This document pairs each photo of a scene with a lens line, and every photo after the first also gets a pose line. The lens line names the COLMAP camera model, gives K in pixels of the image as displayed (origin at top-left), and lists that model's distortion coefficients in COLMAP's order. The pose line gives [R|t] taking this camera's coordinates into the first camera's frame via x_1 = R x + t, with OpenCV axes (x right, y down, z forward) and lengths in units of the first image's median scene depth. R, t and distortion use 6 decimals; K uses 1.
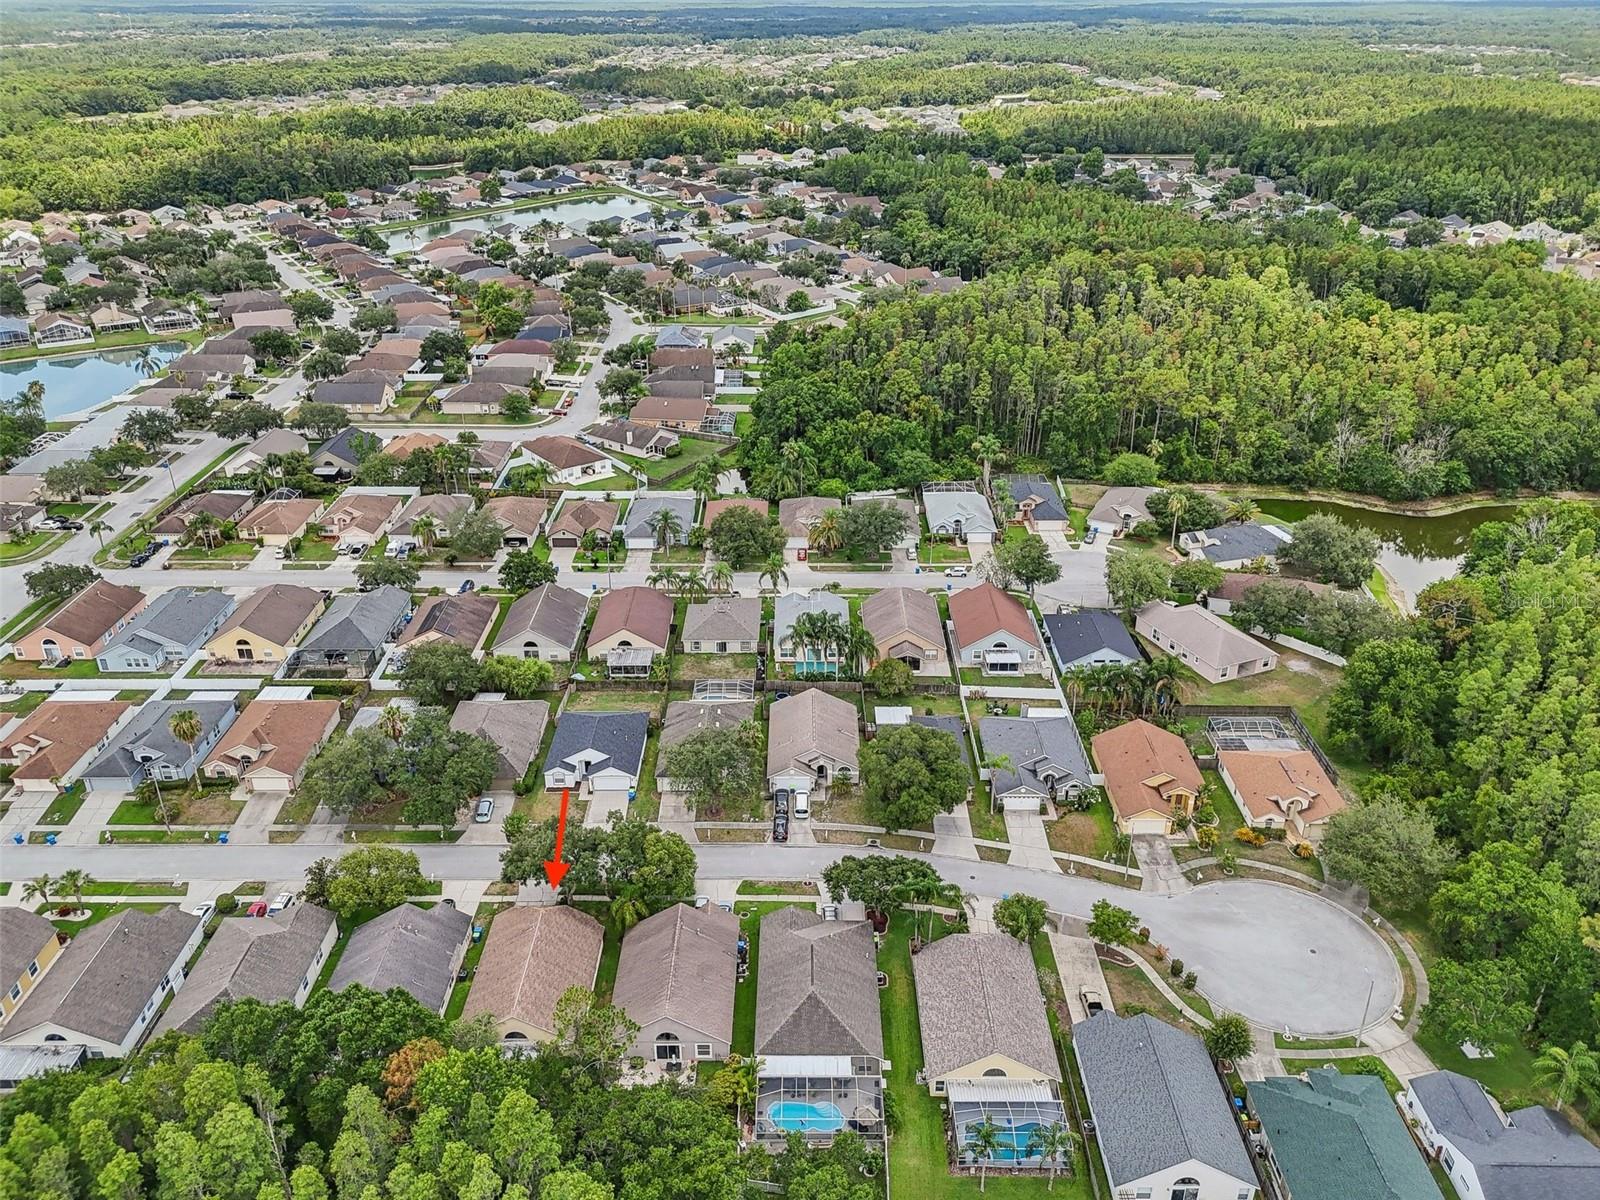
lens RADIAL K [[1212.2, 0, 795.7], [0, 1212.2, 609.1], [0, 0, 1]] dist [0.056009, -0.054588]
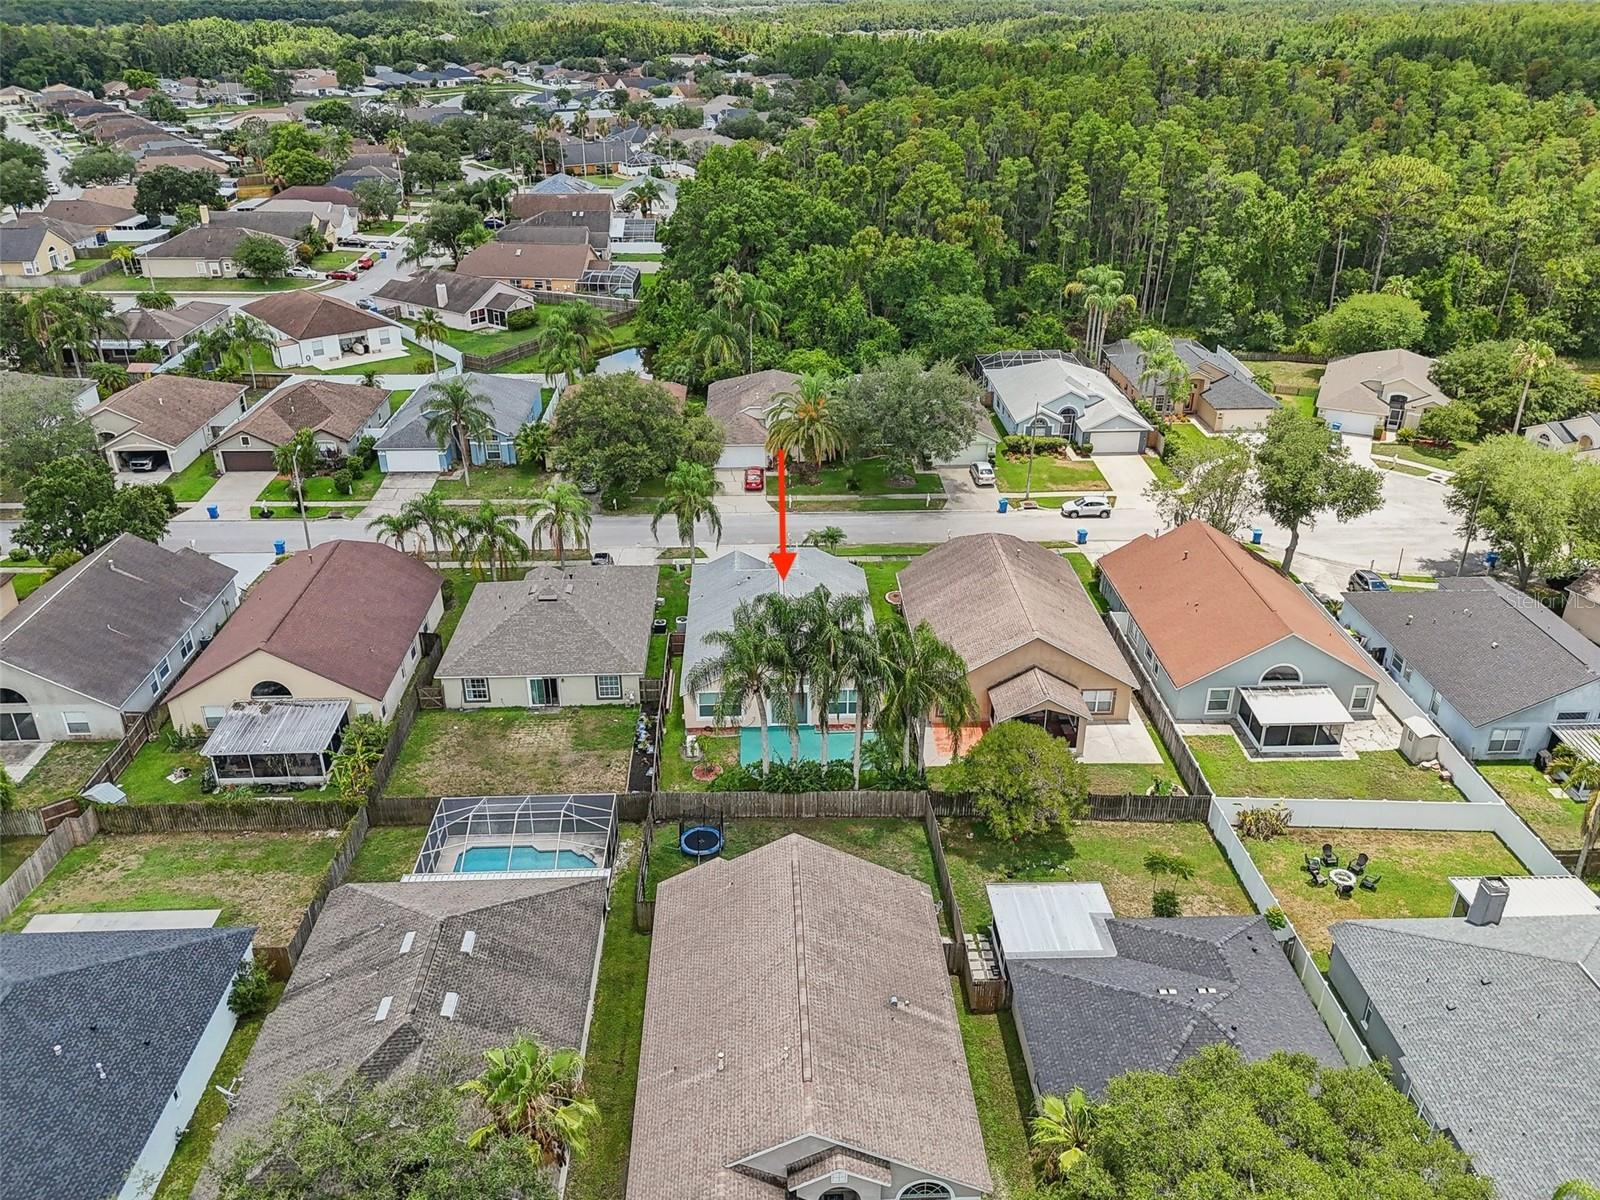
lens RADIAL K [[1212.2, 0, 795.7], [0, 1212.2, 609.1], [0, 0, 1]] dist [0.056009, -0.054588]
pose [[0.999204, -0.016783, 0.036189, 0.003543], [0.016664, 0.999855, 0.003588, 0.004538], [-0.036244, -0.002982, 0.999339, 0.514130]]
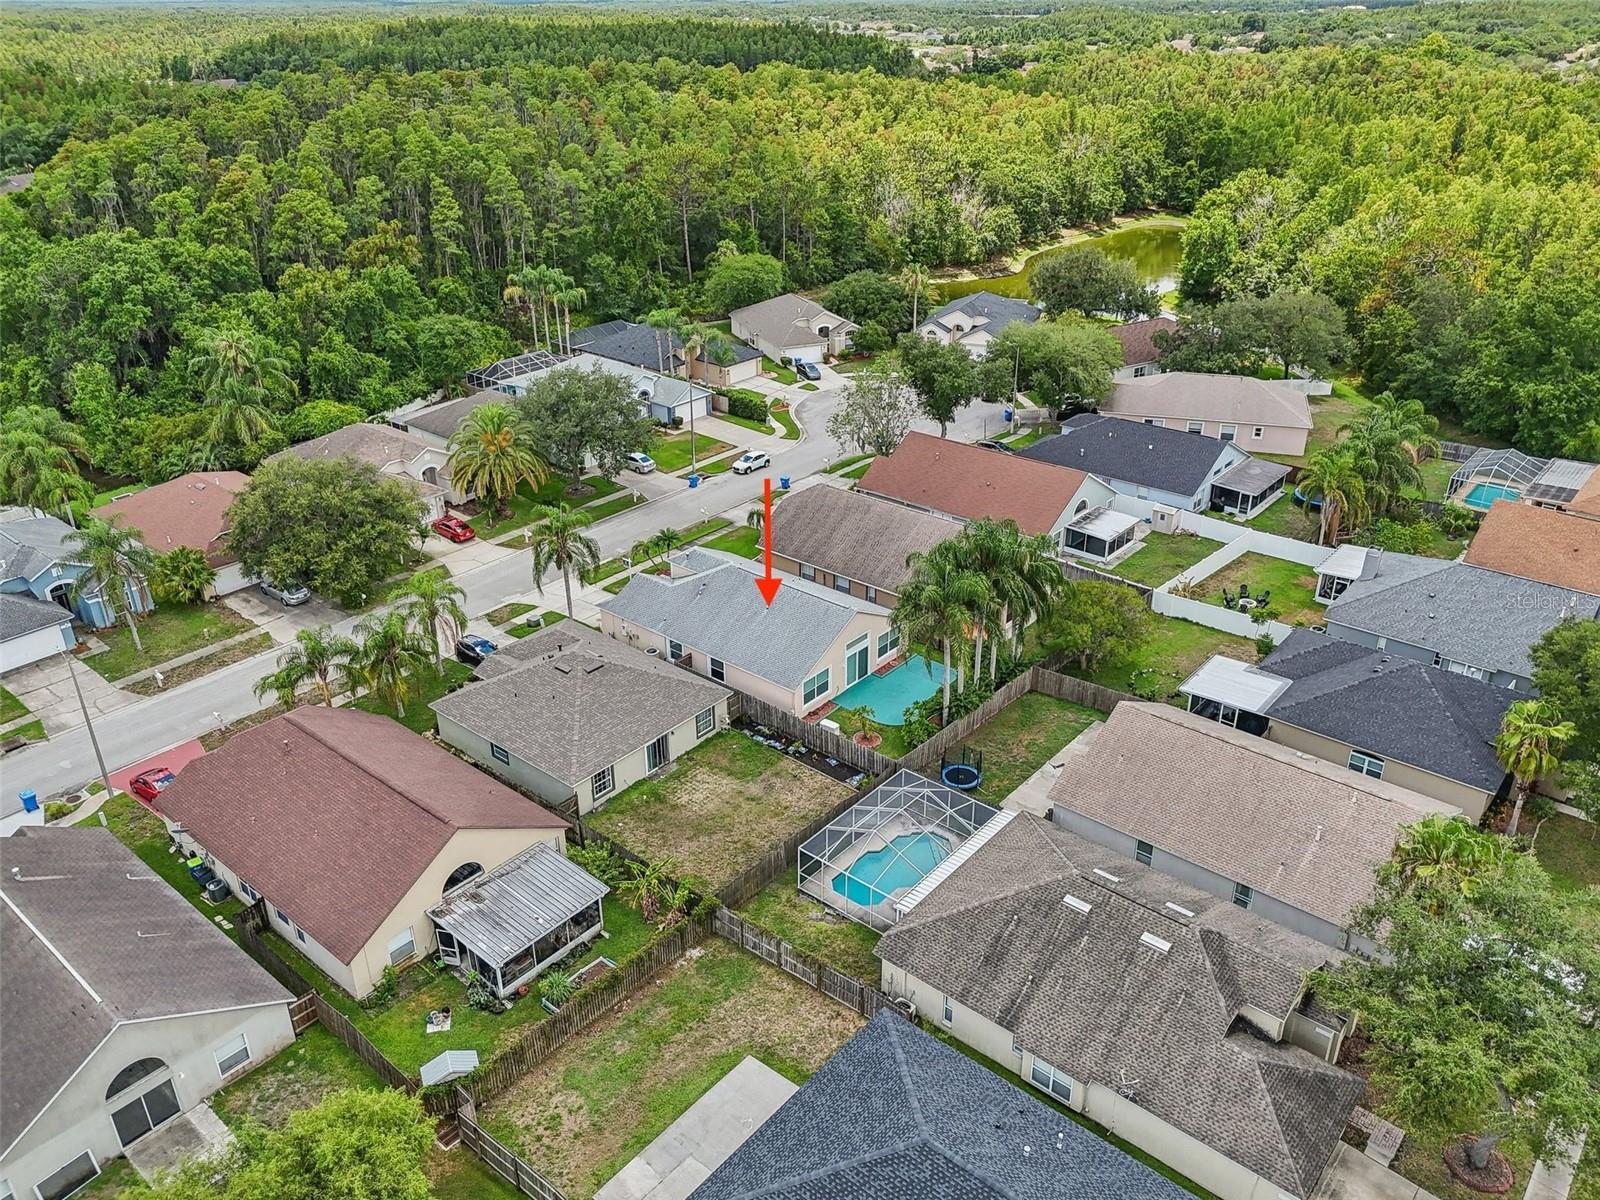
lens RADIAL K [[1212.2, 0, 795.7], [0, 1212.2, 609.1], [0, 0, 1]] dist [0.056009, -0.054588]
pose [[0.645322, -0.347976, 0.680052, -0.219485], [0.351660, 0.925611, 0.139926, -0.036429], [-0.678155, 0.148849, 0.719687, 0.592519]]
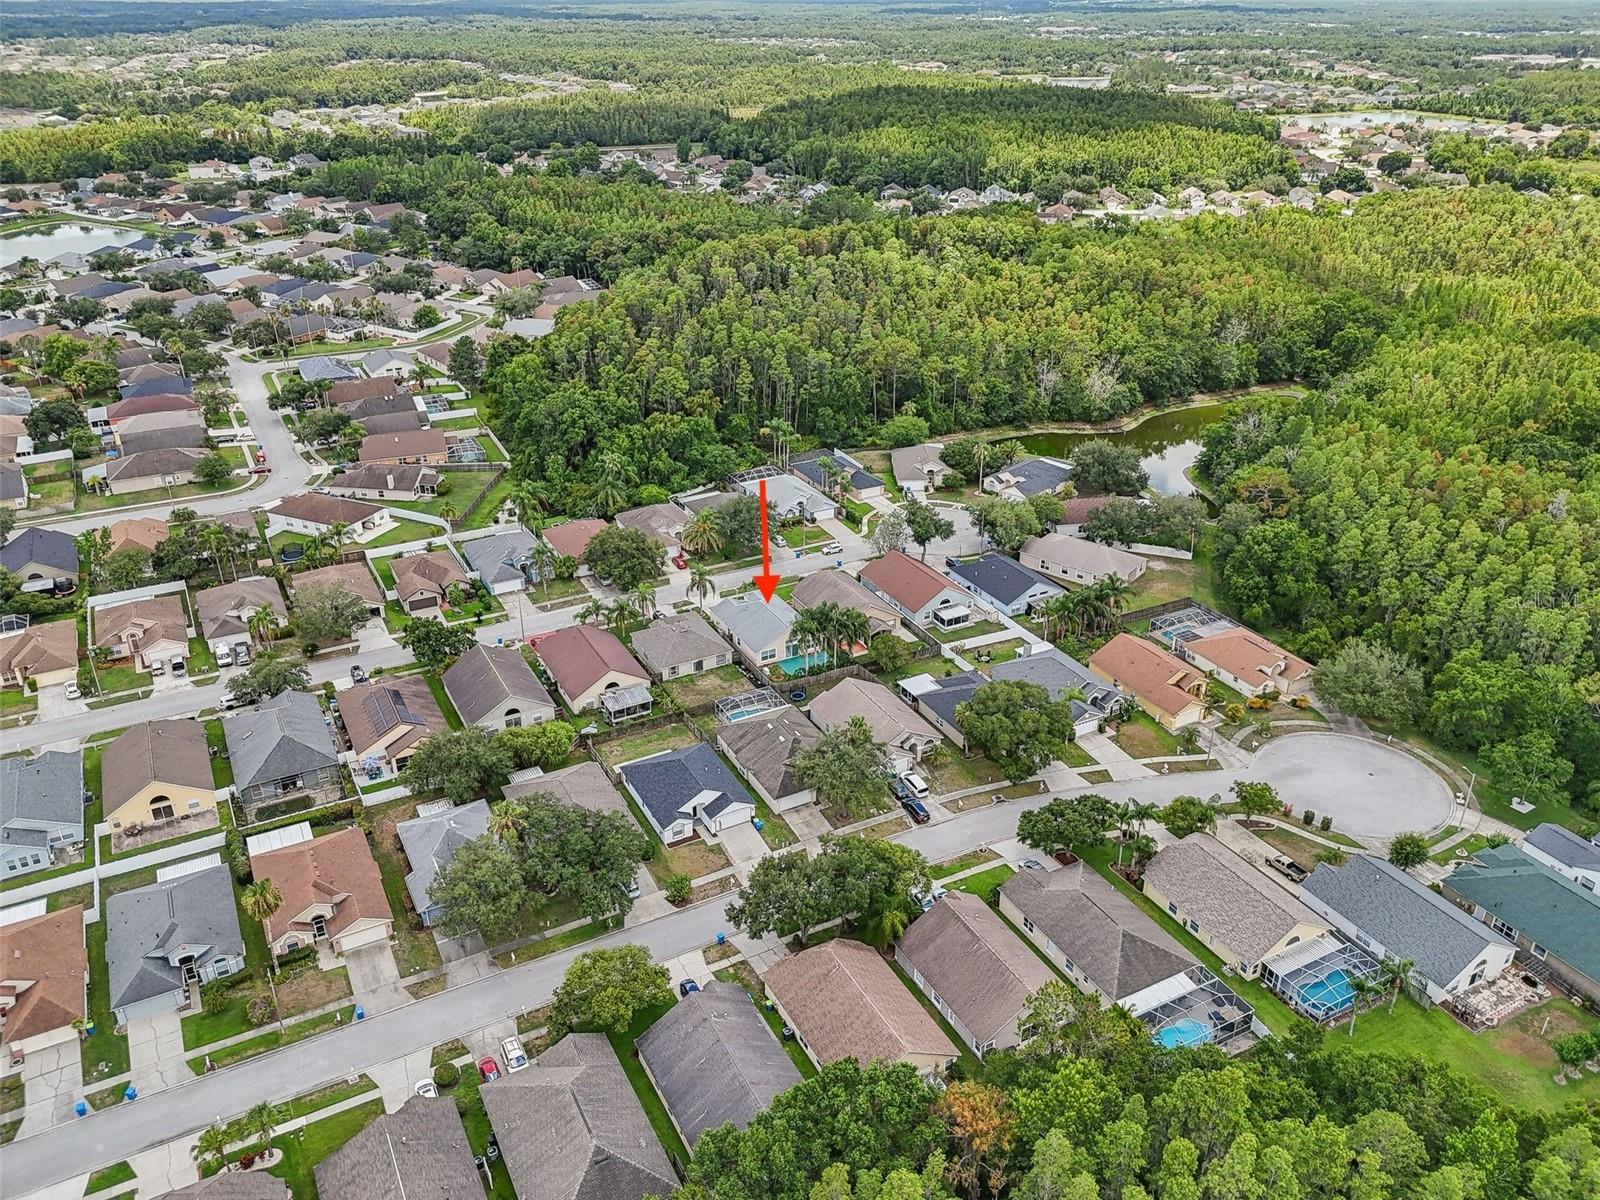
lens RADIAL K [[1212.2, 0, 795.7], [0, 1212.2, 609.1], [0, 0, 1]] dist [0.056009, -0.054588]
pose [[0.880533, -0.214162, 0.422843, -0.326702], [0.213002, 0.975739, 0.050636, -0.037706], [-0.423428, 0.045480, 0.904787, 0.076932]]
